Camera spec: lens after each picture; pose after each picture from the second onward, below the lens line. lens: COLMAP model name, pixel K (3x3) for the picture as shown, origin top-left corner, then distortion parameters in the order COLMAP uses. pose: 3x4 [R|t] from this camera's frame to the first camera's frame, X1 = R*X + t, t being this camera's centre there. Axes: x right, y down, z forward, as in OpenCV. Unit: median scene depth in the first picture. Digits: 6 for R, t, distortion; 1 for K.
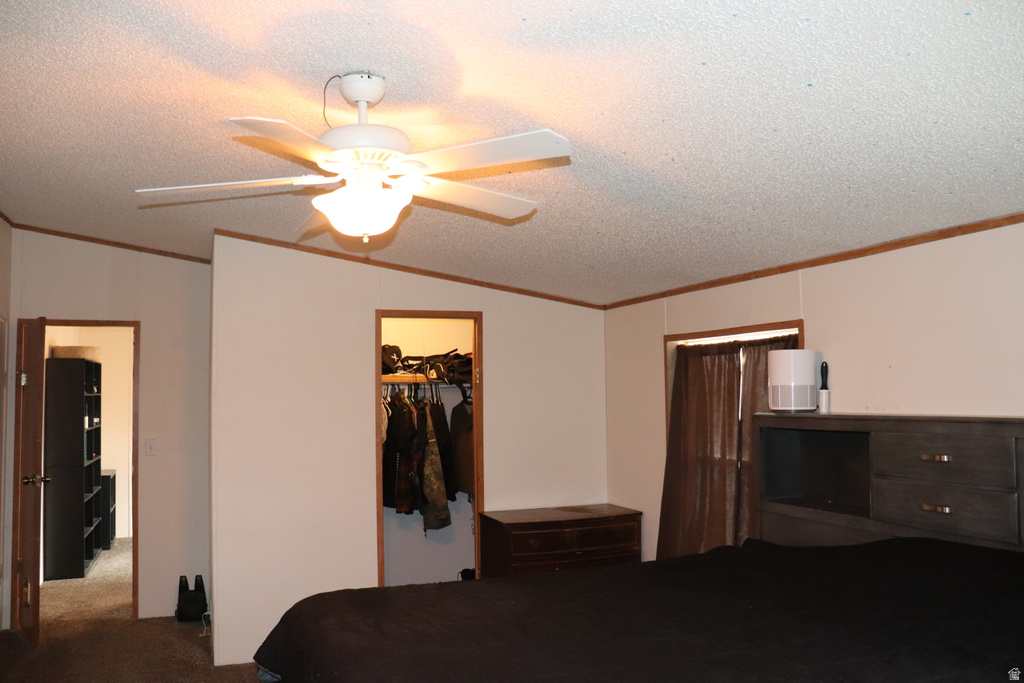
lens RADIAL K [[843.9, 0, 512.0], [0, 843.9, 341.5], [0, 0, 1]] dist [-0.174333, 0.163109]
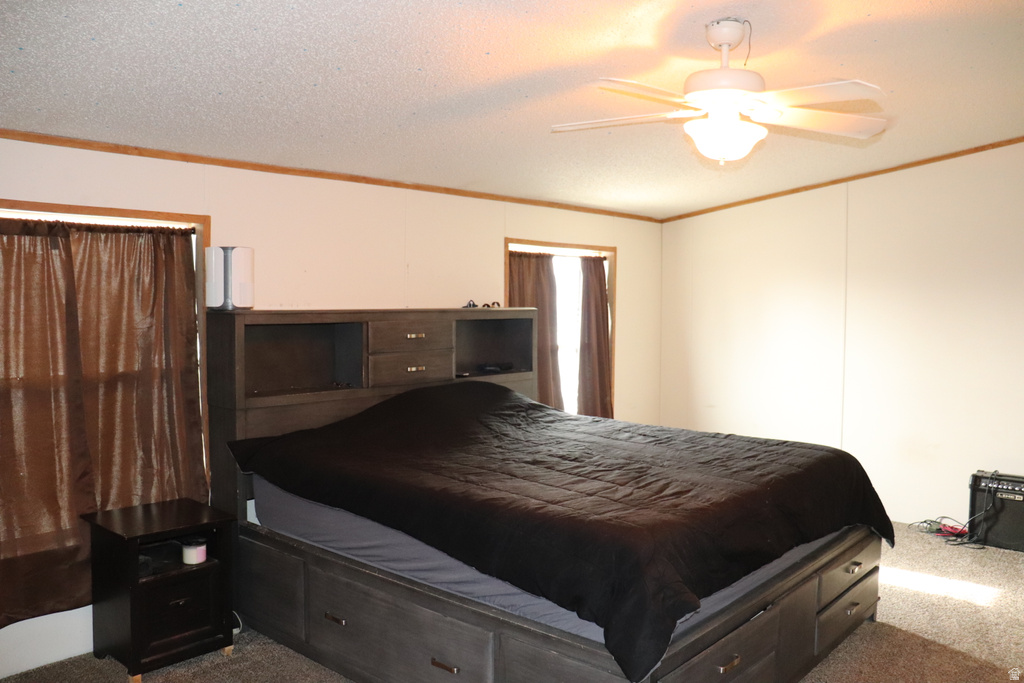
lens RADIAL K [[843.9, 0, 512.0], [0, 843.9, 341.5], [0, 0, 1]] dist [-0.174333, 0.163109]
pose [[-0.462709, -0.042246, 0.885503, -0.850309], [-0.062140, 0.997953, 0.015140, 0.104996], [-0.884330, -0.048019, -0.464386, 1.392659]]
